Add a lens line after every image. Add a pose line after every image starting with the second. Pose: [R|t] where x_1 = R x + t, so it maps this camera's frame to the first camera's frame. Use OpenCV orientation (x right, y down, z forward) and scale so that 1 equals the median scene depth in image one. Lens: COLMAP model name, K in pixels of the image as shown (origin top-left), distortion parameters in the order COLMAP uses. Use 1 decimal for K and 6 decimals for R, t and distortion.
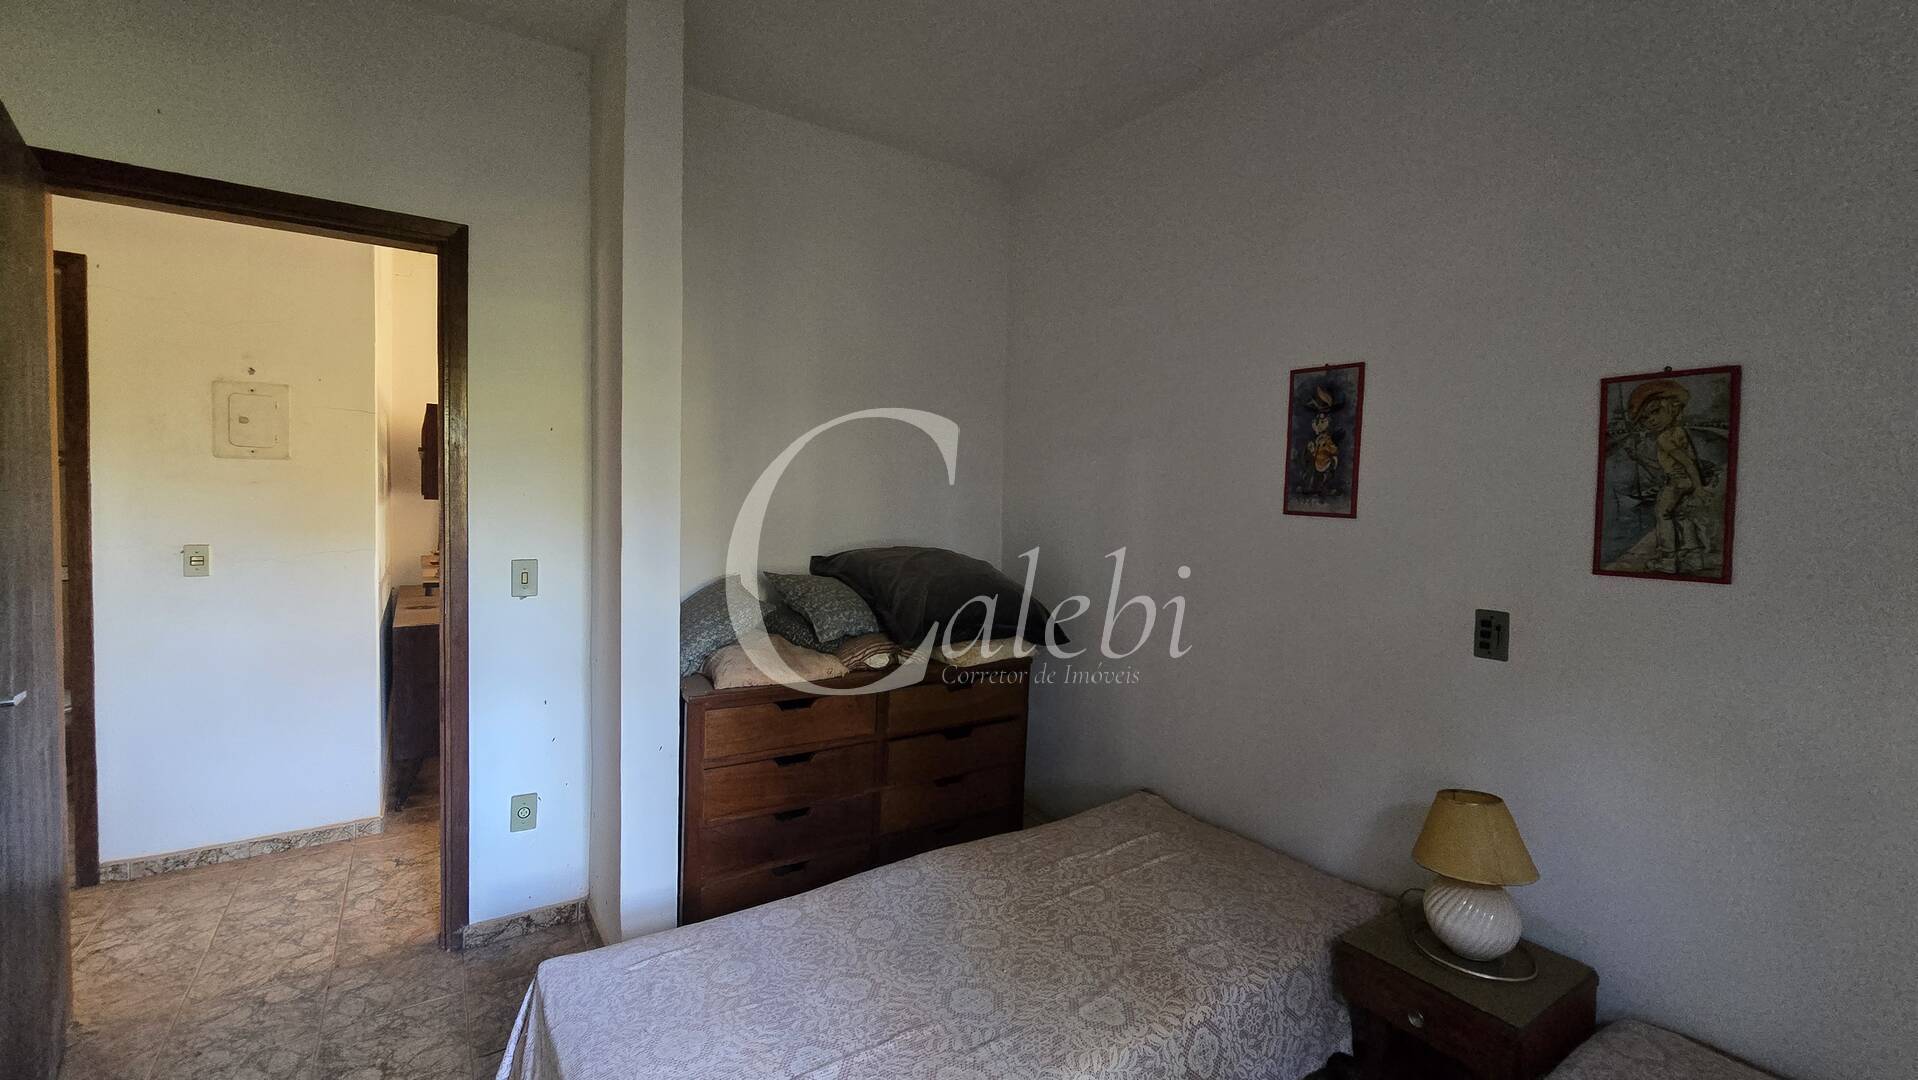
lens RADIAL K [[786.8, 0, 963.7], [0, 786.8, 530.1], [0, 0, 1]] dist [-0.002672, 0.000512]
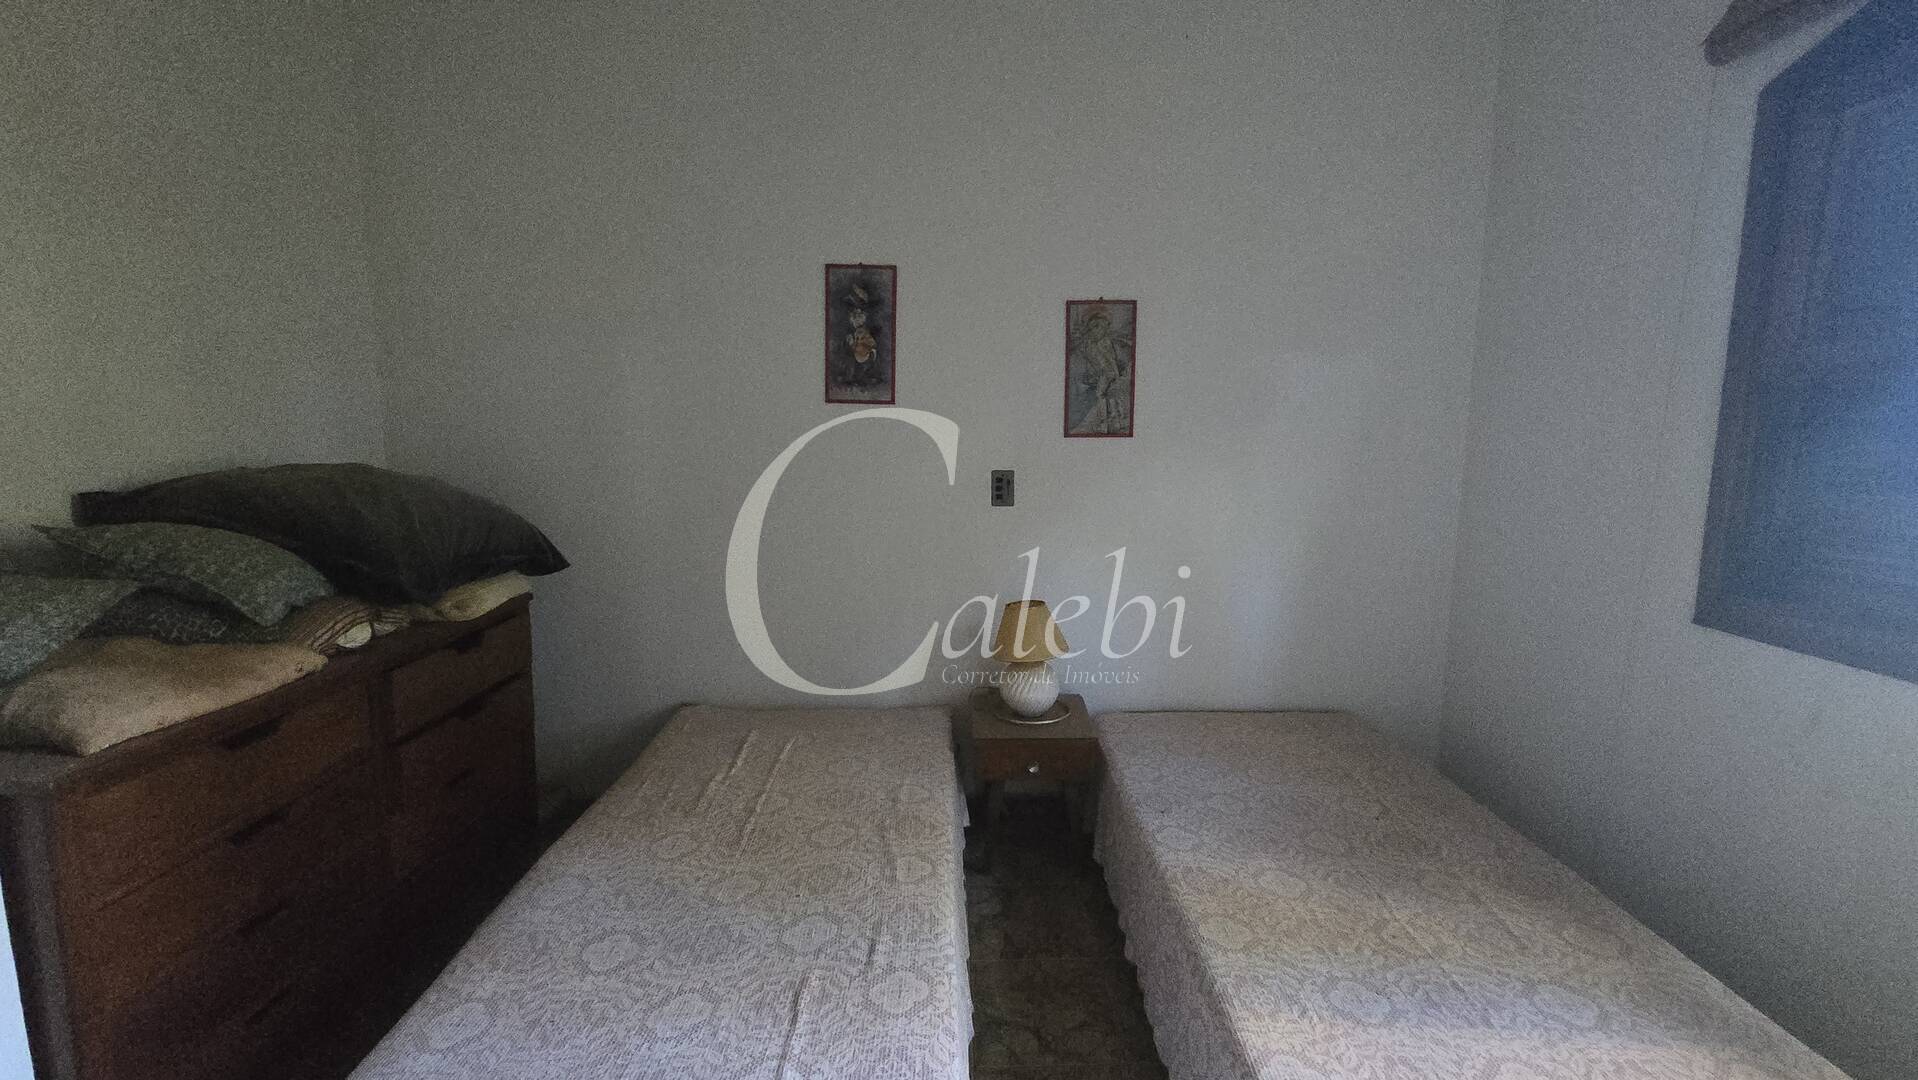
lens RADIAL K [[786.8, 0, 963.7], [0, 786.8, 530.1], [0, 0, 1]] dist [-0.002672, 0.000512]
pose [[0.545951, -0.135174, 0.826841, -0.492891], [0.045833, 0.990240, 0.131623, 0.023654], [-0.836562, -0.033963, 0.546818, 0.318945]]
